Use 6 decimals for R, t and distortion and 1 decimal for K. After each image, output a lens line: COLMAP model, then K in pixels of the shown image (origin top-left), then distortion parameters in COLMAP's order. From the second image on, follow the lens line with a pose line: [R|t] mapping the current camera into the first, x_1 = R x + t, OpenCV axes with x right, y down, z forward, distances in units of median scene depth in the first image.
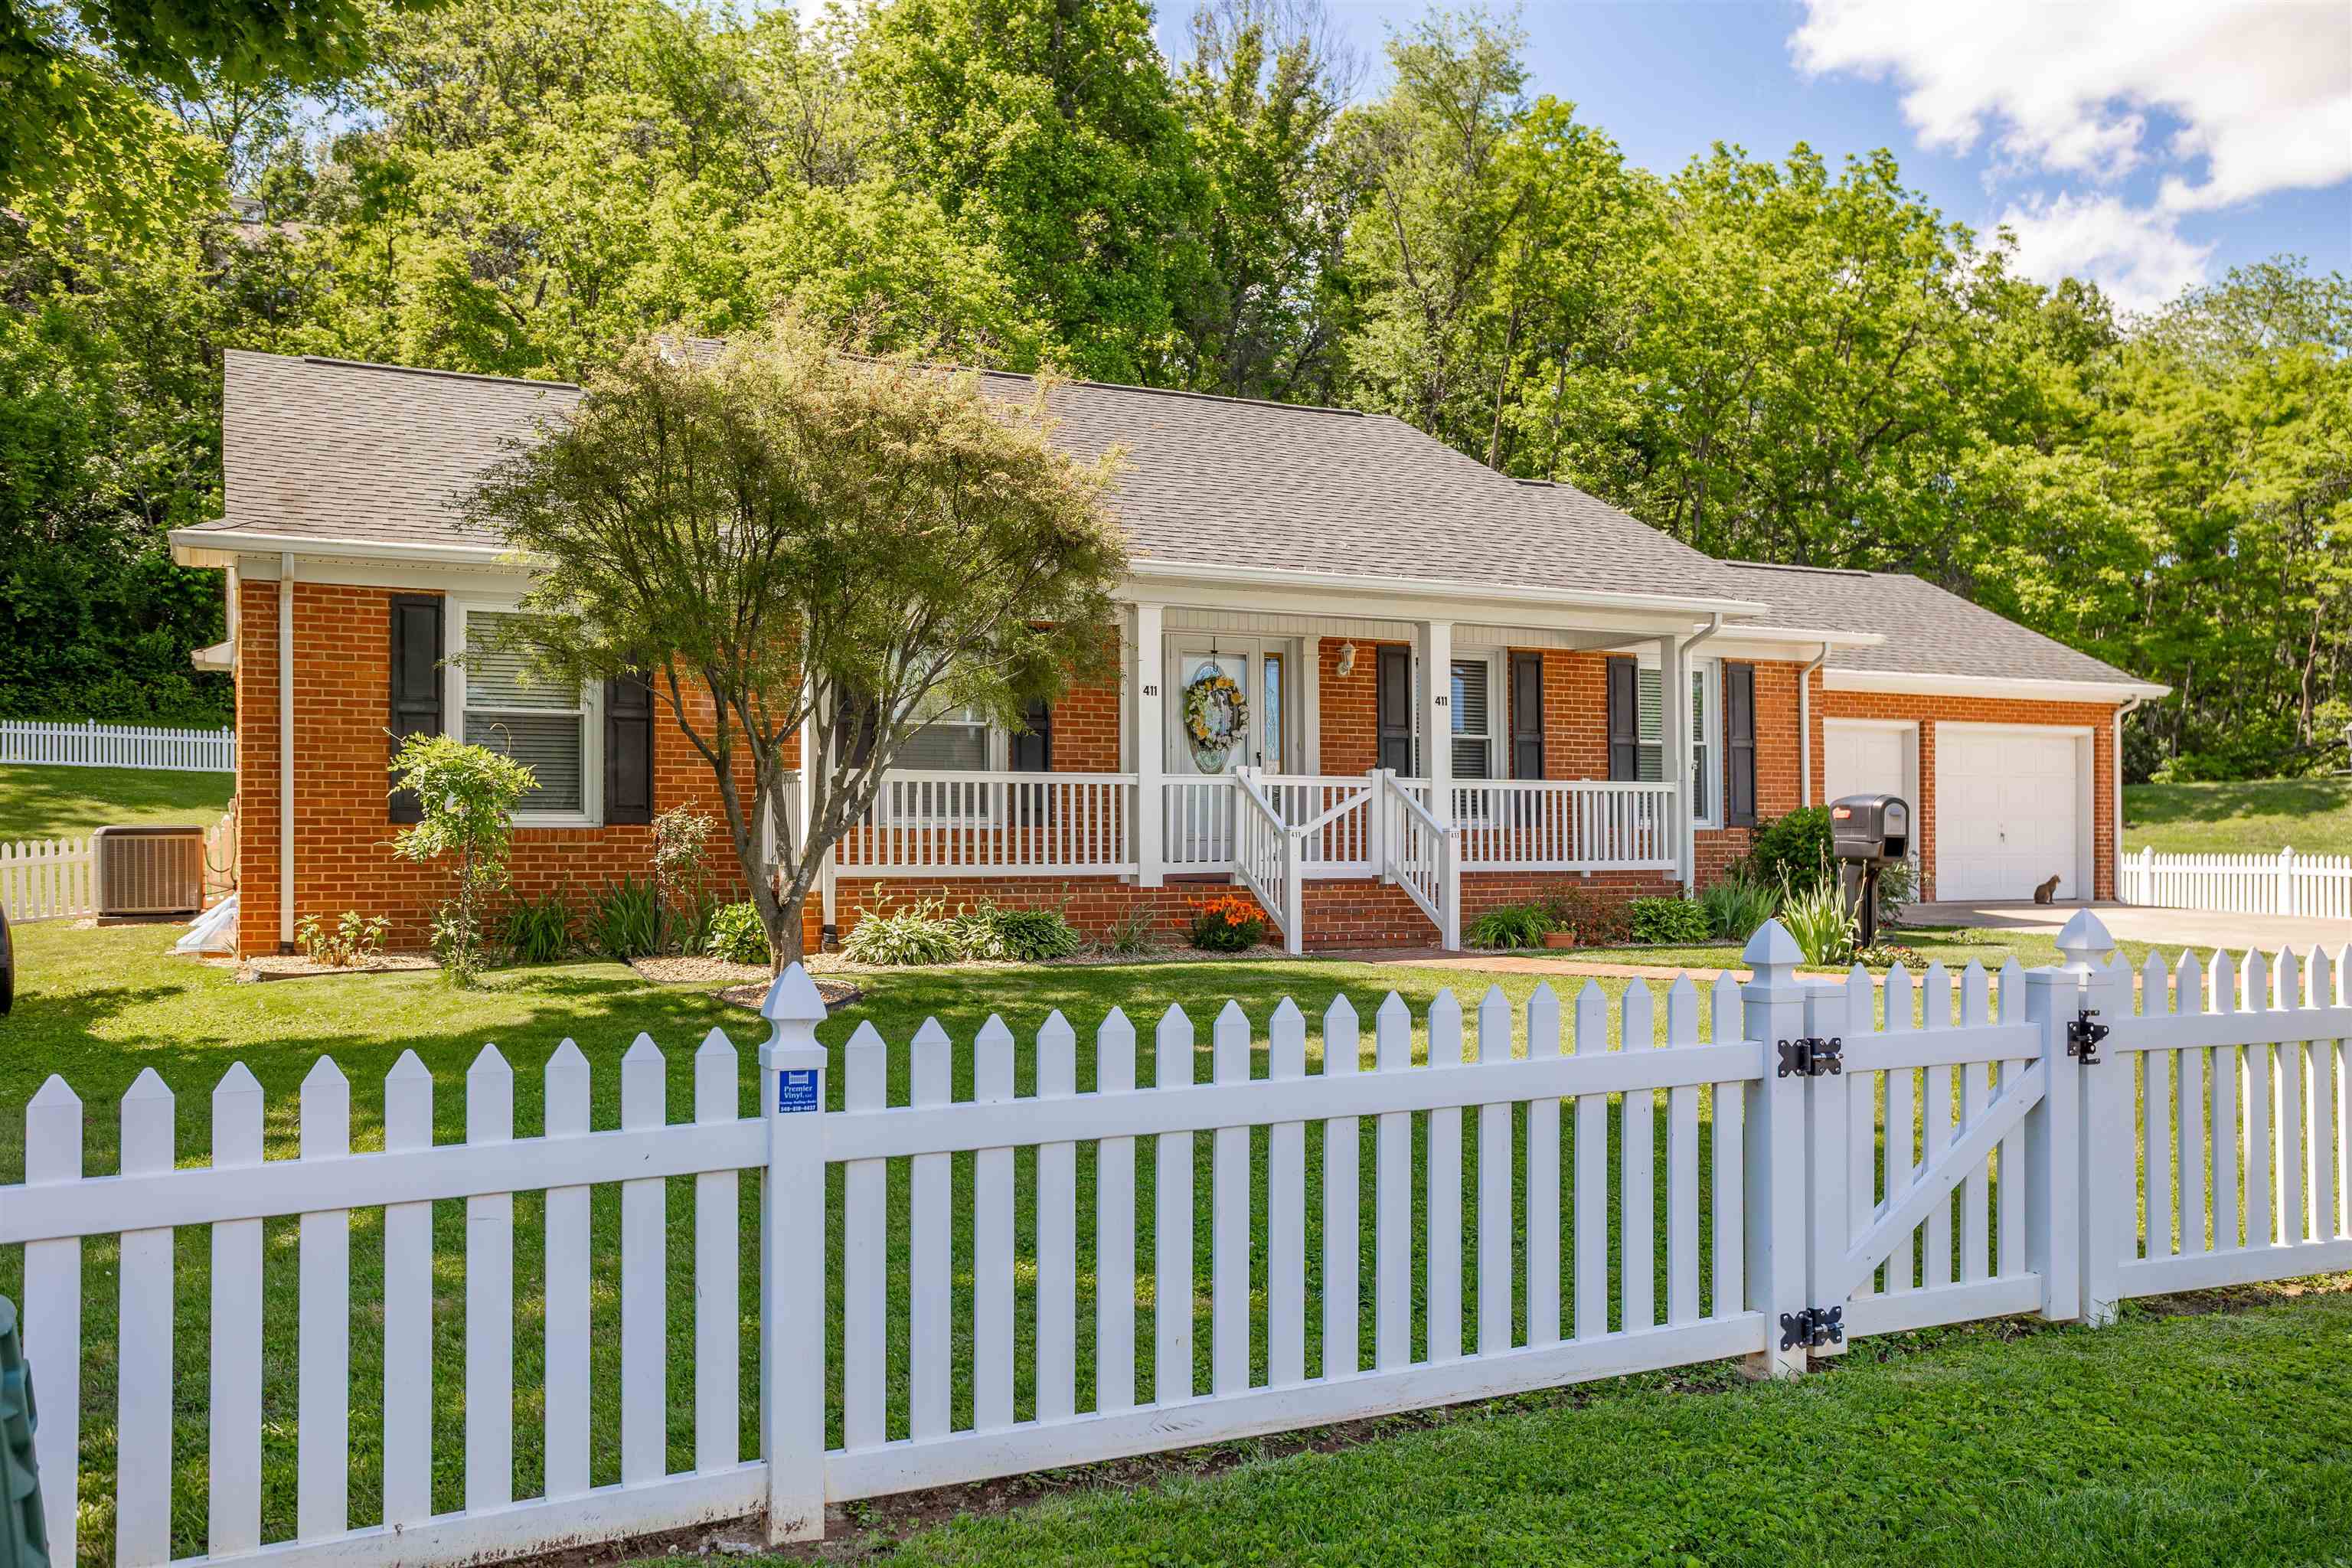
lens RADIAL K [[1963.4, 0, 1176.0], [0, 1963.4, 784.0], [0, 0, 1]] dist [0.008827, 0.013287]
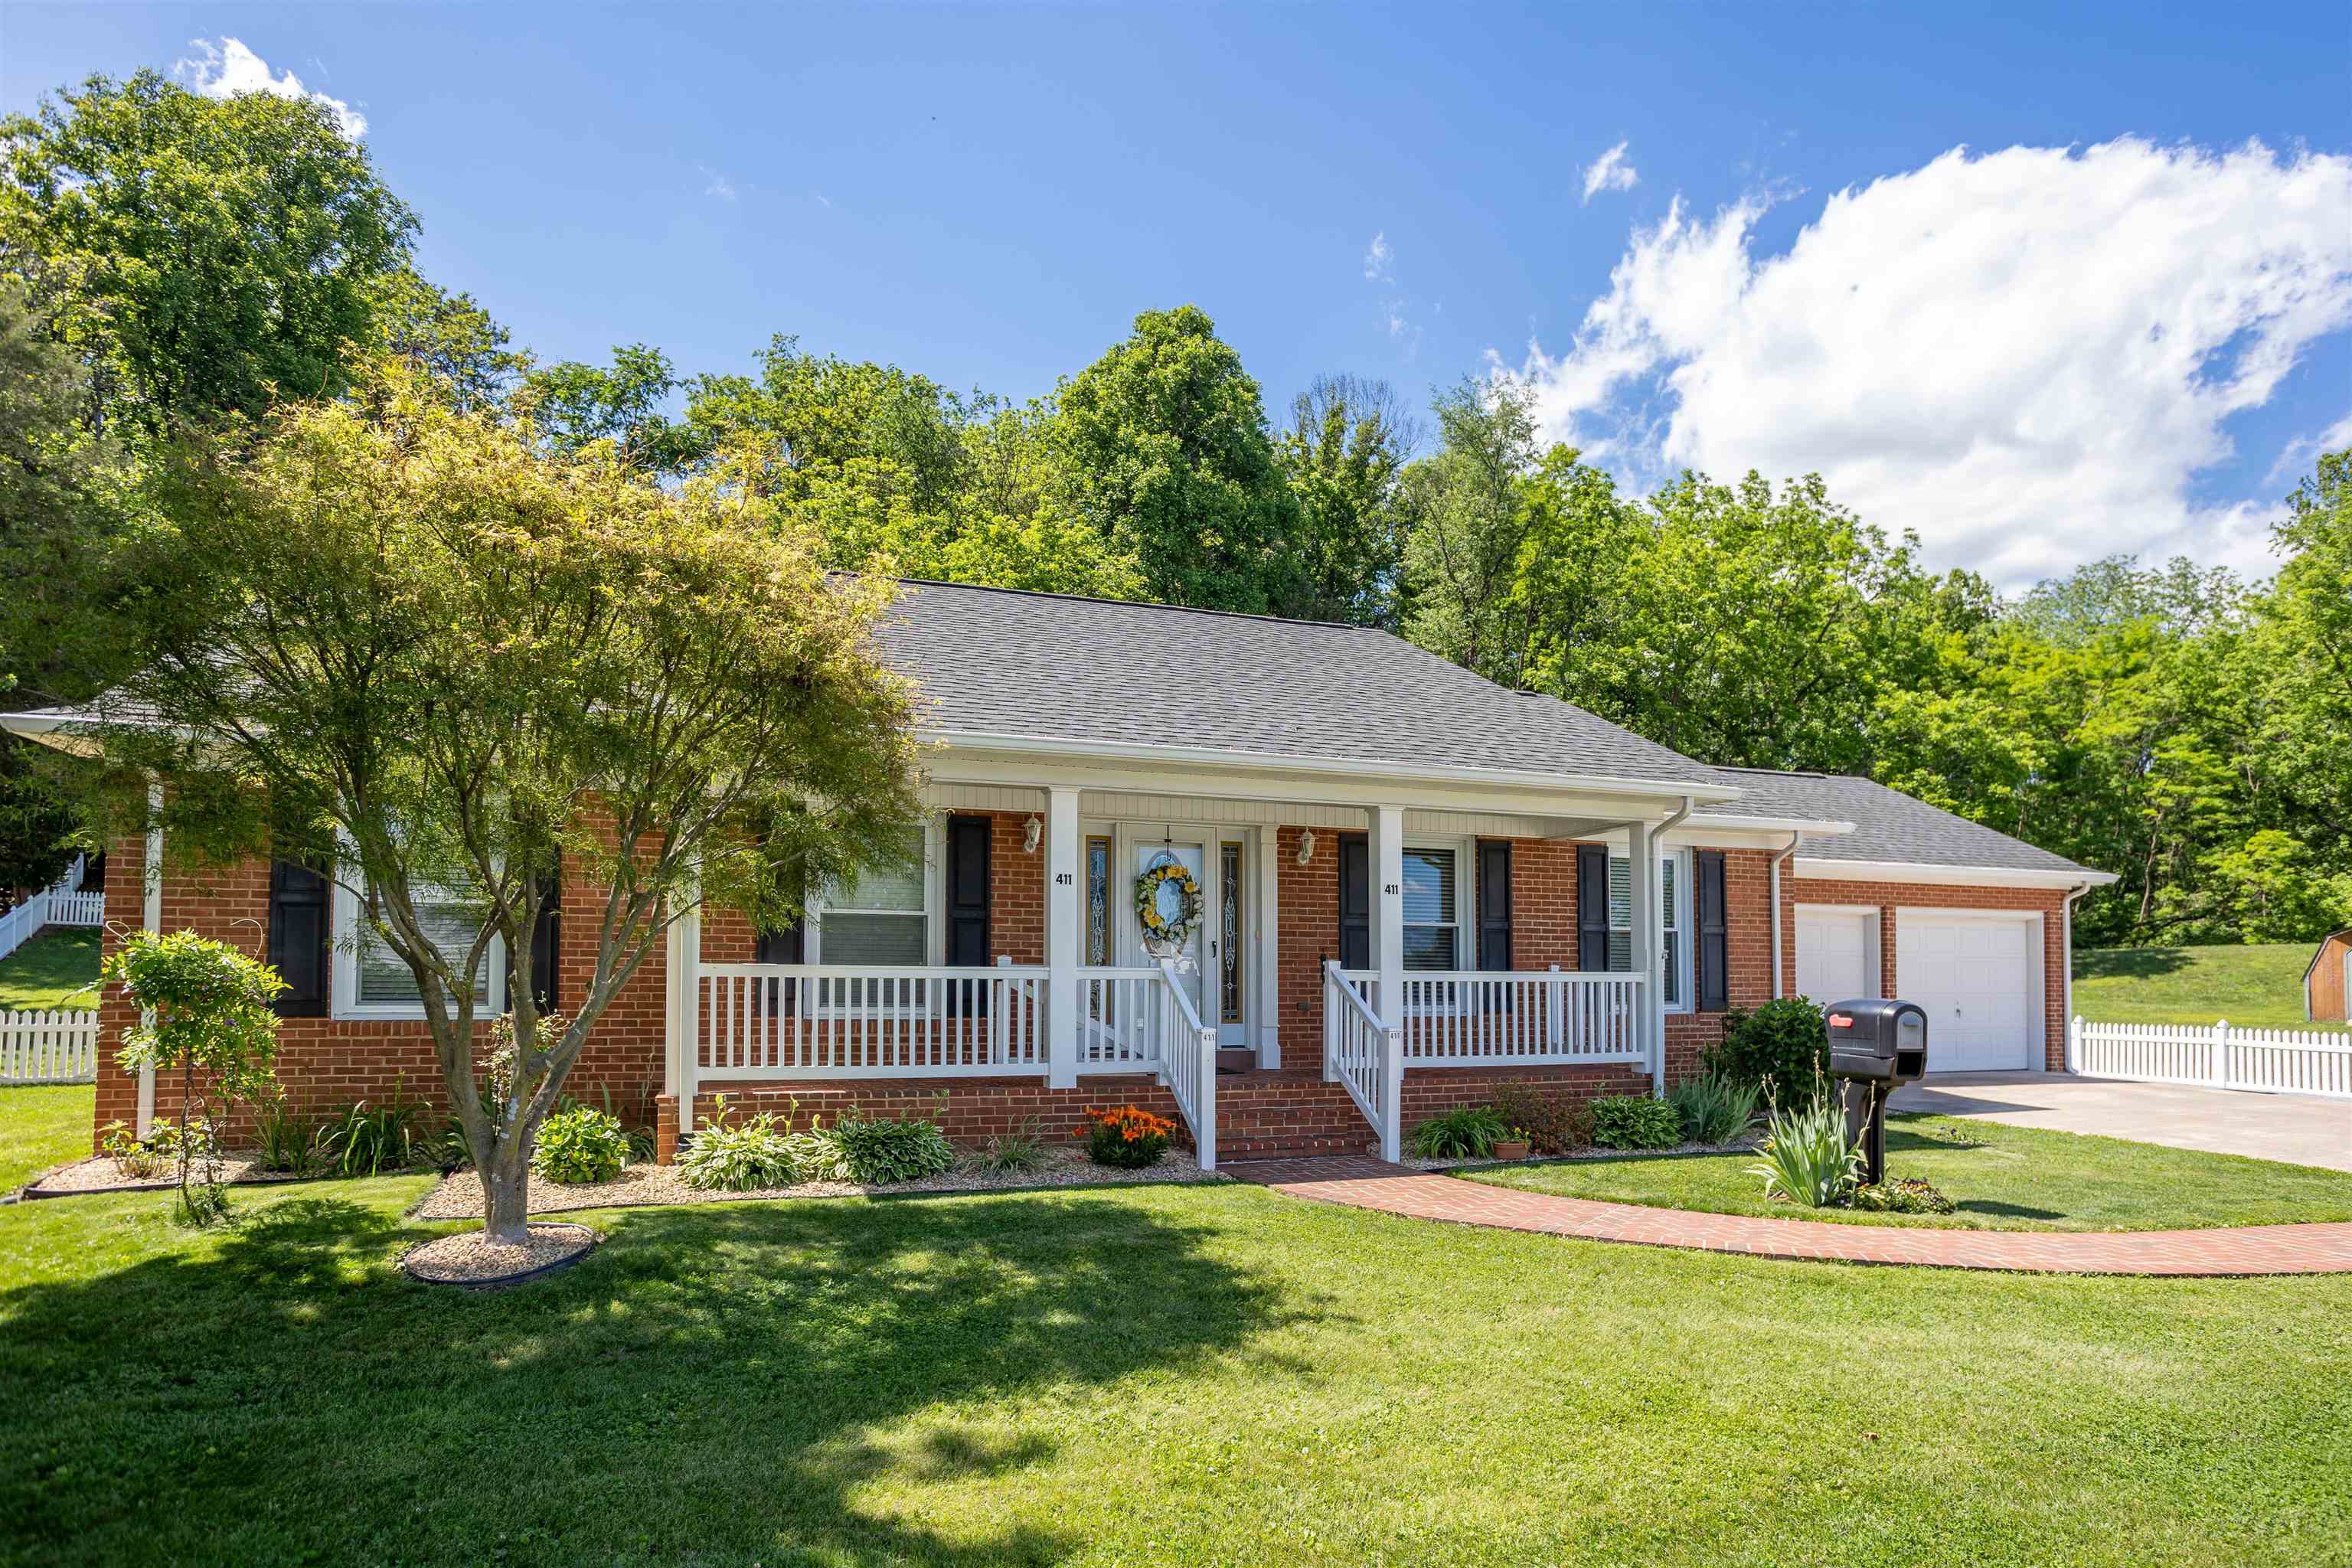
lens RADIAL K [[1282.9, 0, 1165.7], [0, 1282.9, 925.1], [0, 0, 1]] dist [-0.035130, 0.021693]
pose [[0.992989, 0.000905, -0.118203, 0.071072], [-0.002500, 0.999908, -0.013341, -0.011504], [0.118180, 0.013543, 0.992900, 0.261588]]
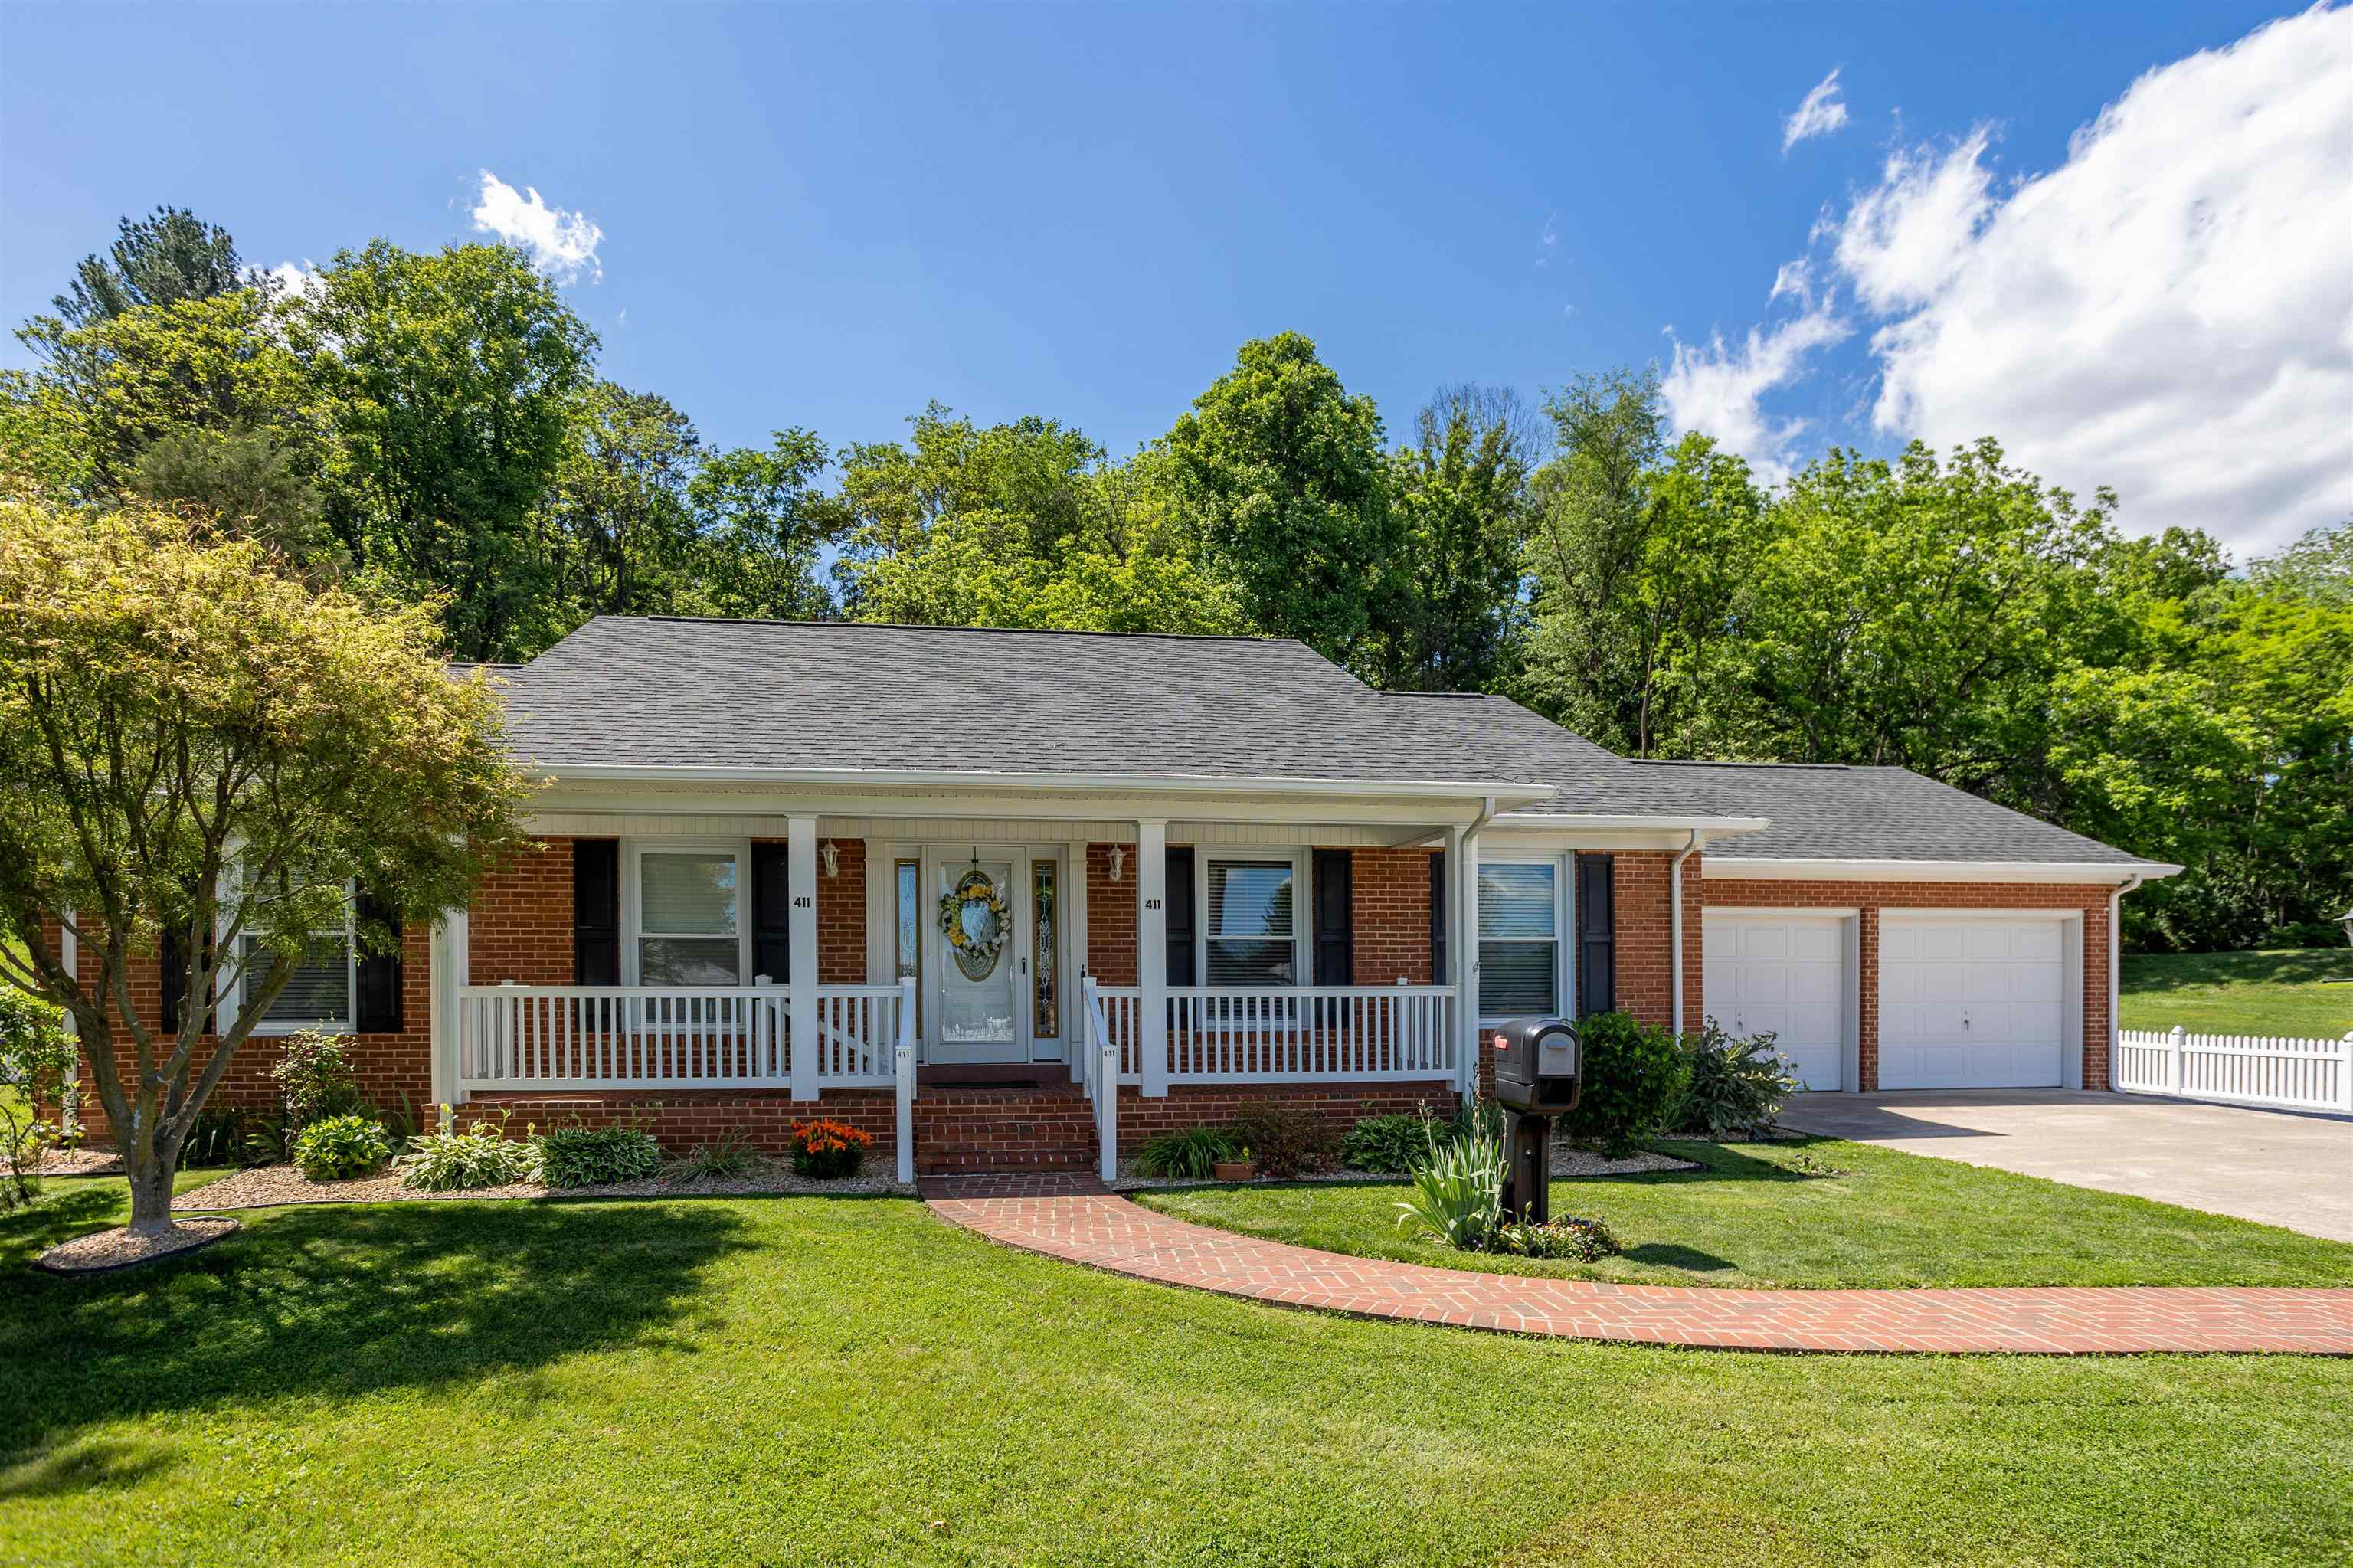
lens RADIAL K [[1197.0, 0, 1114.4], [0, 1197.0, 980.4], [0, 0, 1]] dist [-0.034970, 0.019903]
pose [[0.946645, -0.003918, -0.322256, 0.215570], [0.011157, 0.999725, 0.020620, -0.012497], [0.322086, -0.023115, 0.946428, 0.319334]]
